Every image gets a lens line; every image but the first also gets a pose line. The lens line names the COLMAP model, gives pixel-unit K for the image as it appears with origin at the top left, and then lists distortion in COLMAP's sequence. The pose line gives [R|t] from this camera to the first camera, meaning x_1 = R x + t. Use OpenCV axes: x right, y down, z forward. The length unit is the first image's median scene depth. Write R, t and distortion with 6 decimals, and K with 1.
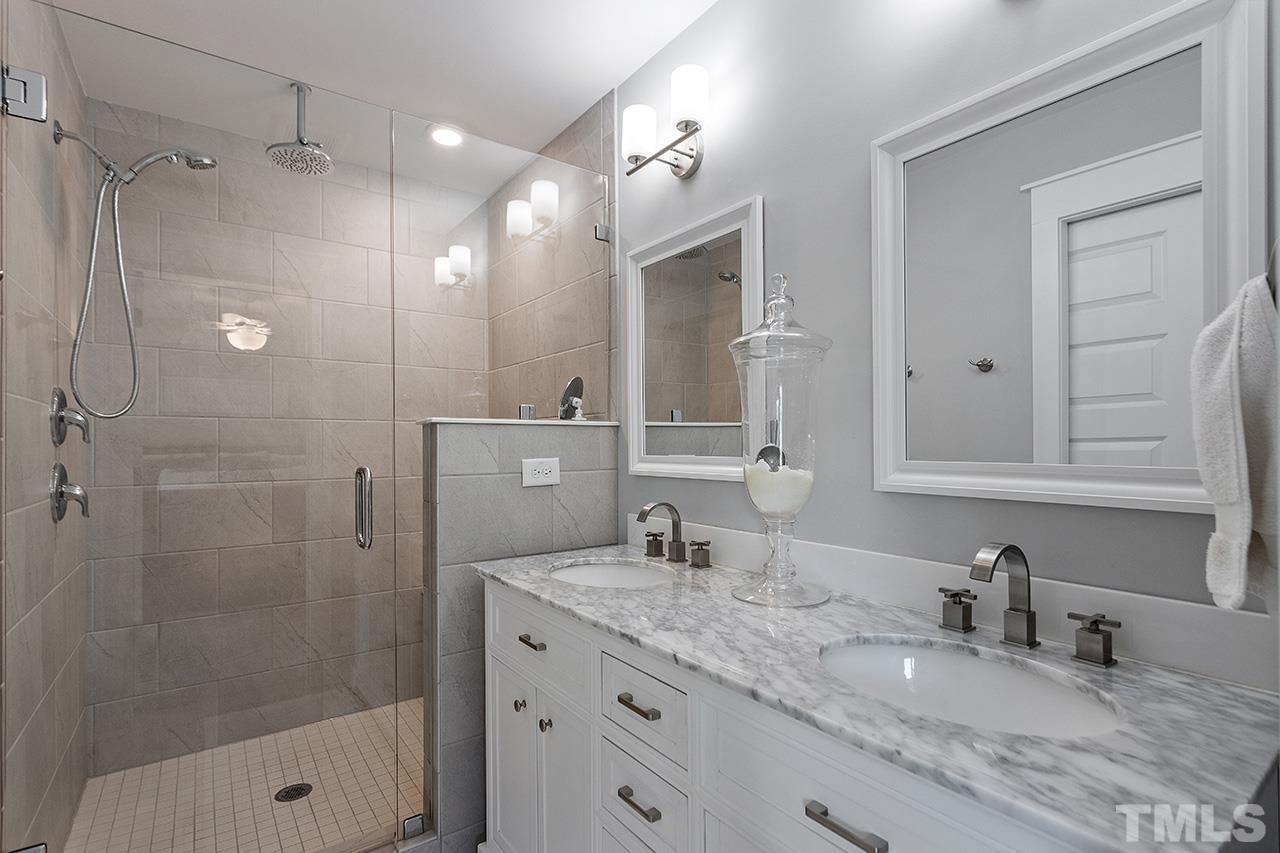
lens RADIAL K [[607.5, 0, 666.2], [0, 607.5, 440.7], [0, 0, 1]] dist [0.004883, 0.000860]
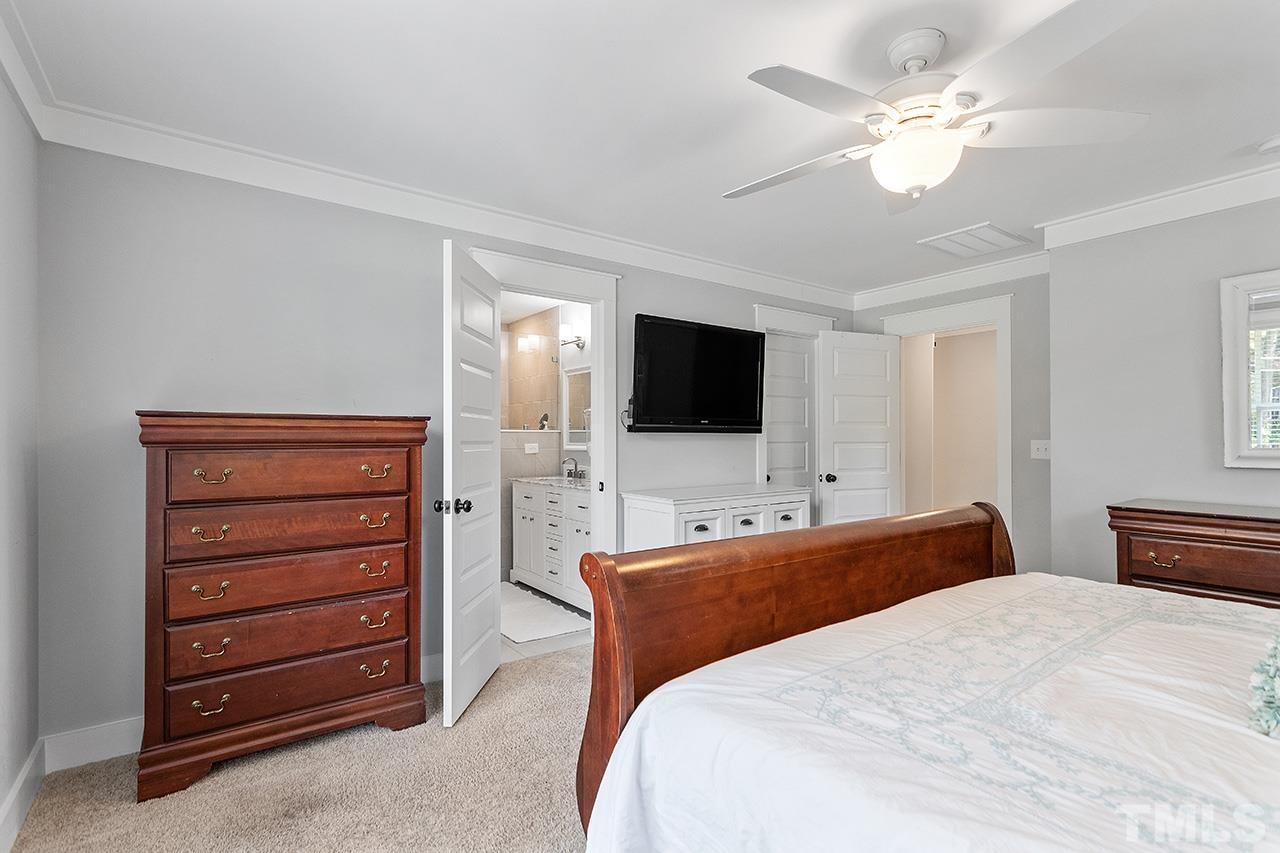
lens RADIAL K [[607.5, 0, 644.7], [0, 607.5, 436.5], [0, 0, 1]] dist [0.004883, 0.000860]
pose [[0.999356, 0.008541, -0.034862, 0.491444], [-0.008205, 0.999919, 0.009758, -0.042481], [0.034943, -0.009466, 0.999344, -2.123066]]
